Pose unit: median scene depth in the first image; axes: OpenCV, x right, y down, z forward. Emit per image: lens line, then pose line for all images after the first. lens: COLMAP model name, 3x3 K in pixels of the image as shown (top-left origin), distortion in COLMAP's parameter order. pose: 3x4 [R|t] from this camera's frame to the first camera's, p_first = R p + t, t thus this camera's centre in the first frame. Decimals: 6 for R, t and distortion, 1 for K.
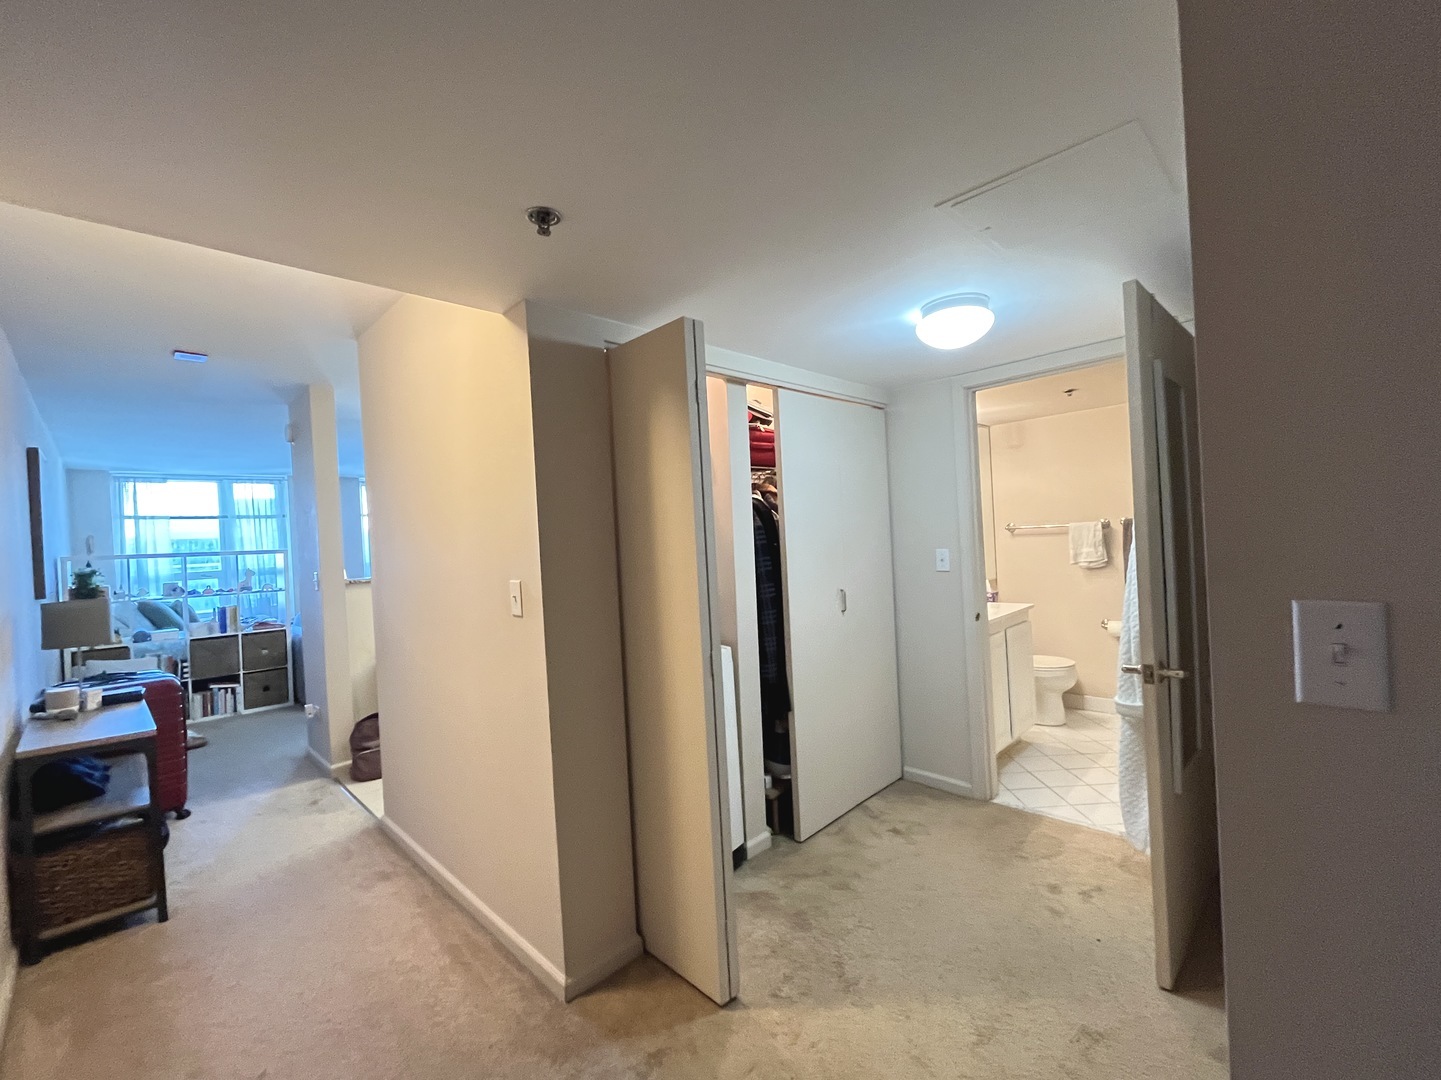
lens RADIAL K [[611.1, 0, 717.8], [0, 611.1, 539.4], [0, 0, 1]] dist [-0.003253, -0.000014]
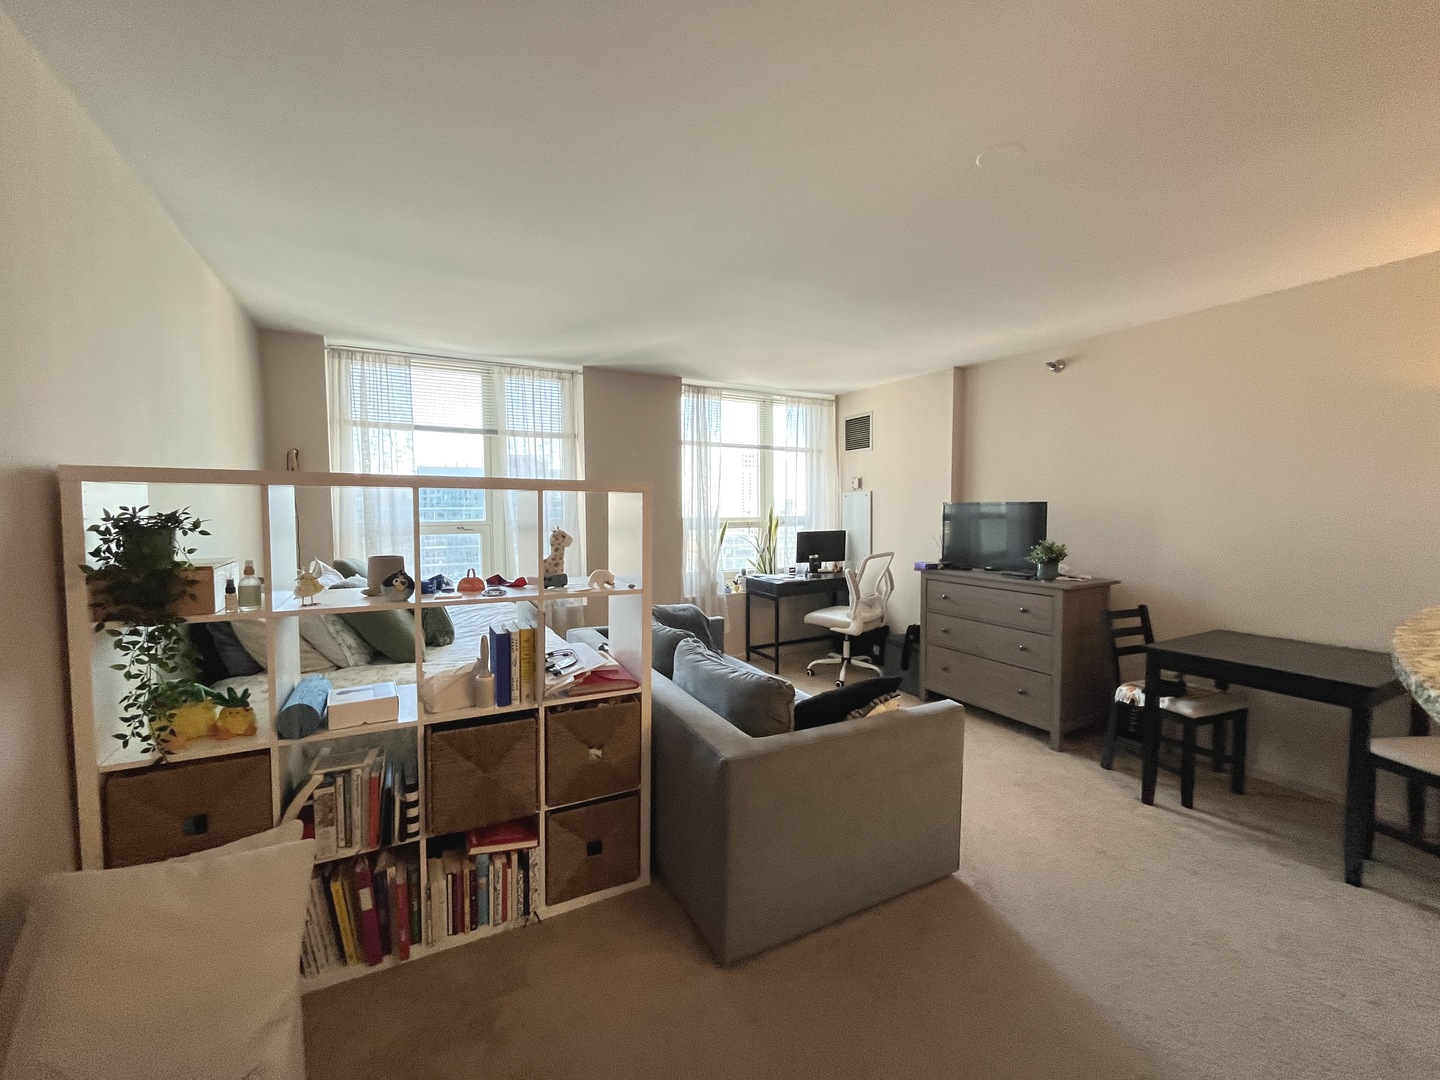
lens RADIAL K [[577.3, 0, 721.9], [0, 577.3, 542.3], [0, 0, 1]] dist [0.000140, 0.000012]
pose [[0.960772, 0.065846, -0.269410, -0.599336], [-0.048709, 0.996370, 0.069812, 0.027442], [0.273029, -0.053951, 0.960492, 0.709796]]
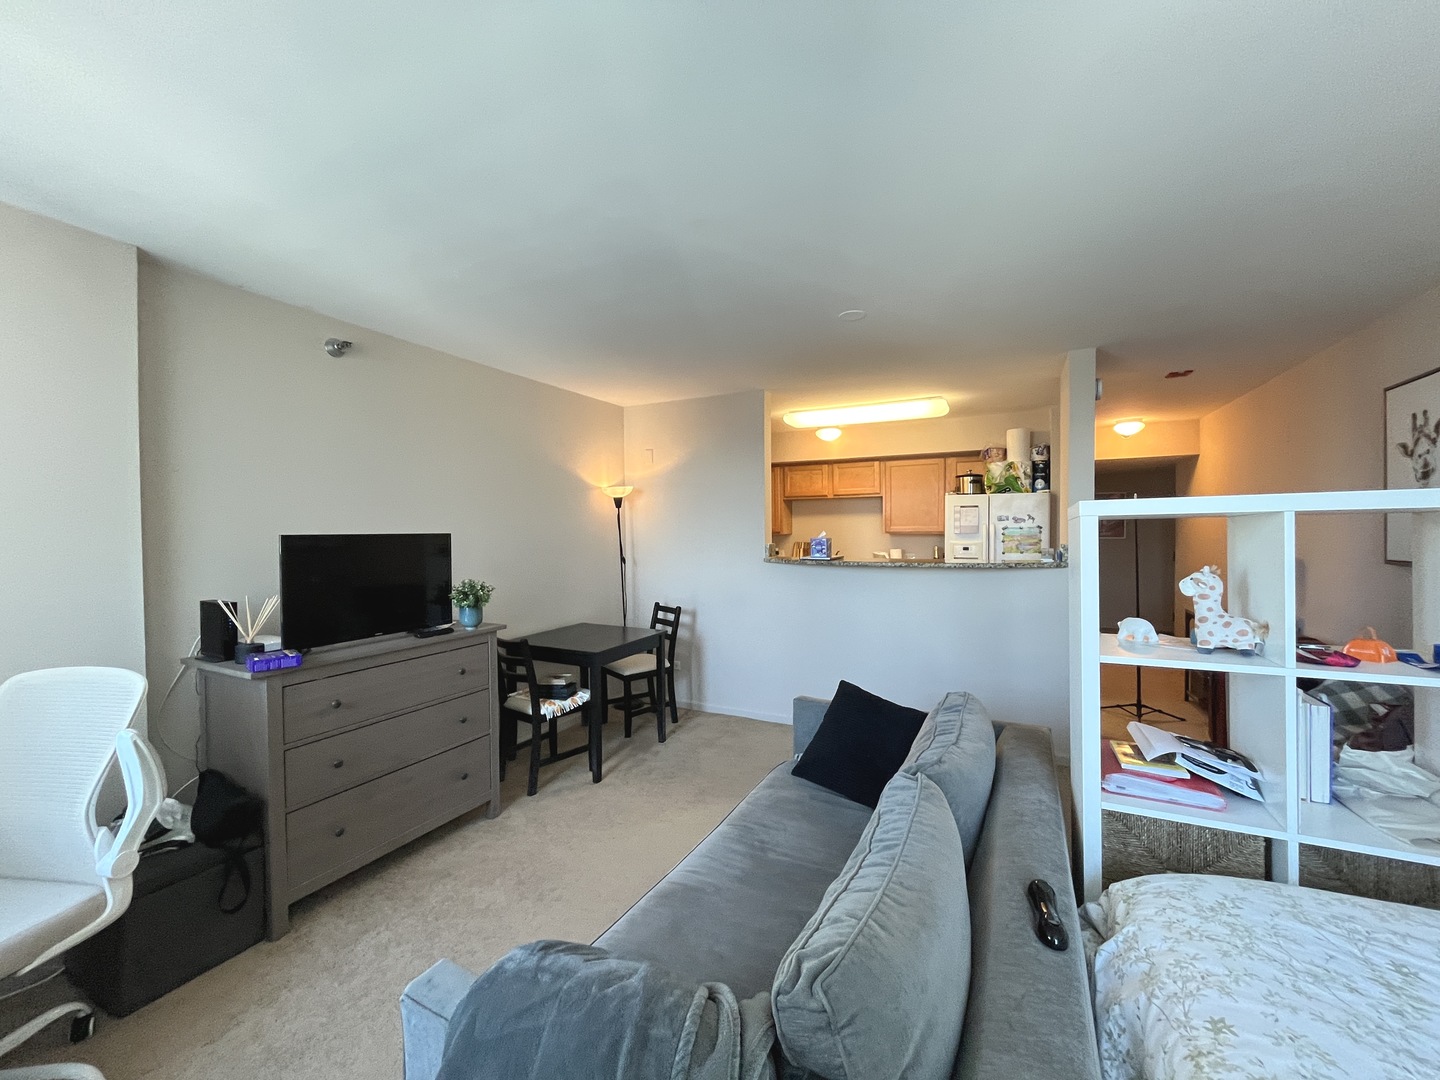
lens RADIAL K [[577.3, 0, 717.0], [0, 577.3, 537.5], [0, 0, 1]] dist [0.000140, 0.000012]
pose [[-0.317008, 0.039826, 0.947586, -1.117616], [0.027521, 0.999084, -0.032784, 0.039855], [-0.948023, 0.015686, -0.317814, 1.555250]]
